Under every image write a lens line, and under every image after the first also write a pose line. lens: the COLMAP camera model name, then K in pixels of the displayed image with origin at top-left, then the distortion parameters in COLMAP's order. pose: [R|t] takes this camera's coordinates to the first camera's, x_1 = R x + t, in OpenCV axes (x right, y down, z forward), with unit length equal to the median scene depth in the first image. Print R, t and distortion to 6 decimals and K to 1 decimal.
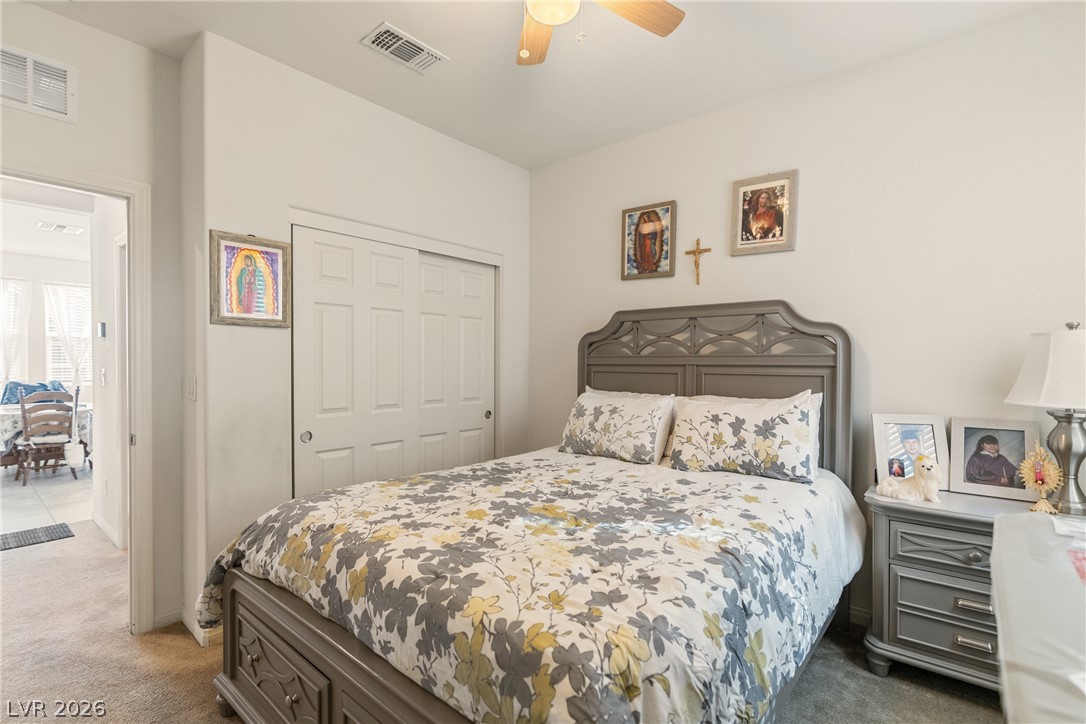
lens RADIAL K [[498.4, 0, 545.0], [0, 498.4, 364.1], [0, 0, 1]] dist [-0.009878, 0.002893]
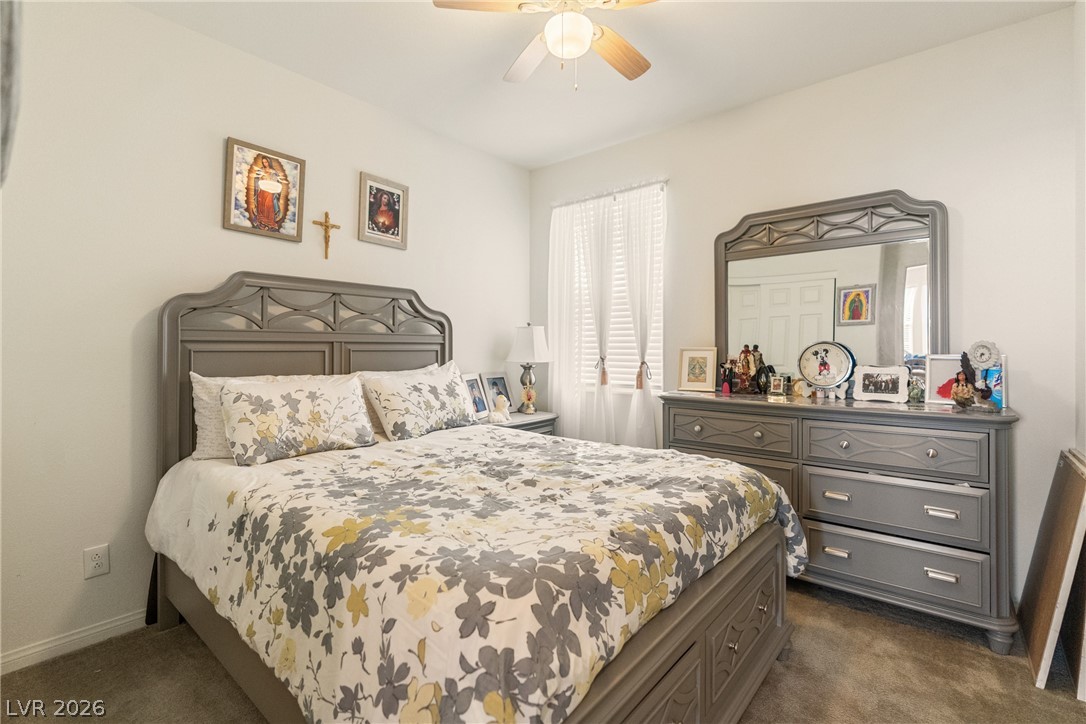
lens RADIAL K [[498.4, 0, 534.8], [0, 498.4, 343.6], [0, 0, 1]] dist [-0.009878, 0.002893]
pose [[0.006680, 0.004471, 0.999968, -0.713066], [0.002491, 0.999987, -0.004487, 0.010520], [-0.999975, 0.002521, 0.006669, 0.642108]]
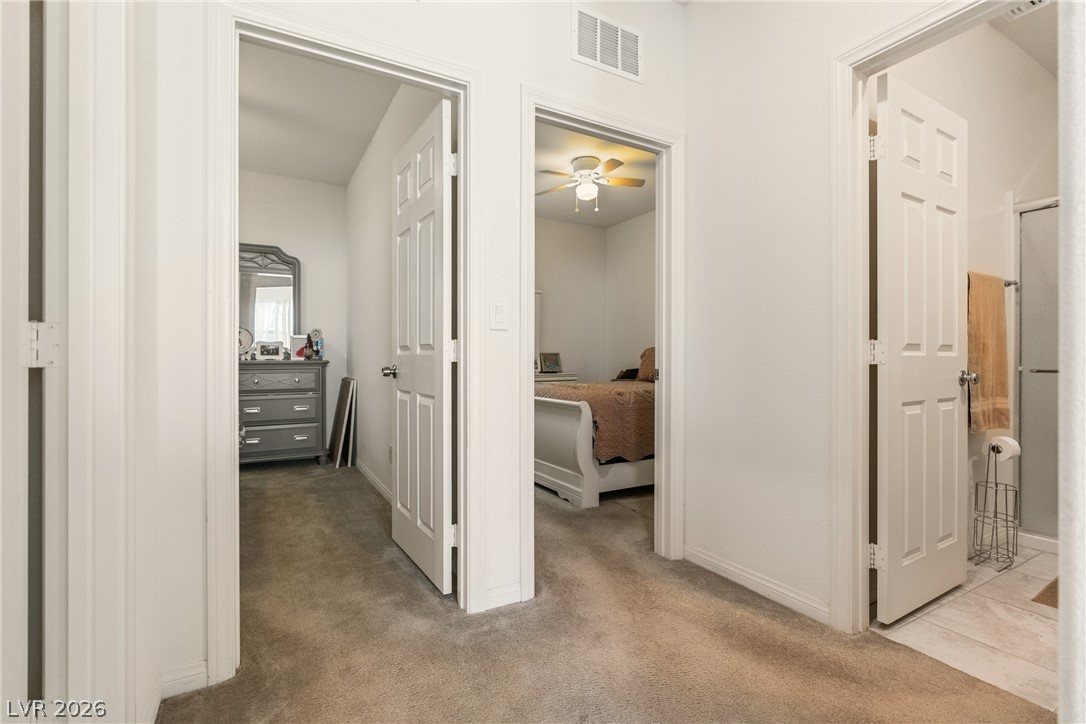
lens RADIAL K [[498.4, 0, 545.0], [0, 498.4, 361.0], [0, 0, 1]] dist [-0.009878, 0.002893]
pose [[-0.938932, -0.000807, 0.344101, -1.214250], [0.000333, 0.999995, 0.003253, 0.105456], [-0.344102, 0.003168, -0.938927, 1.230306]]
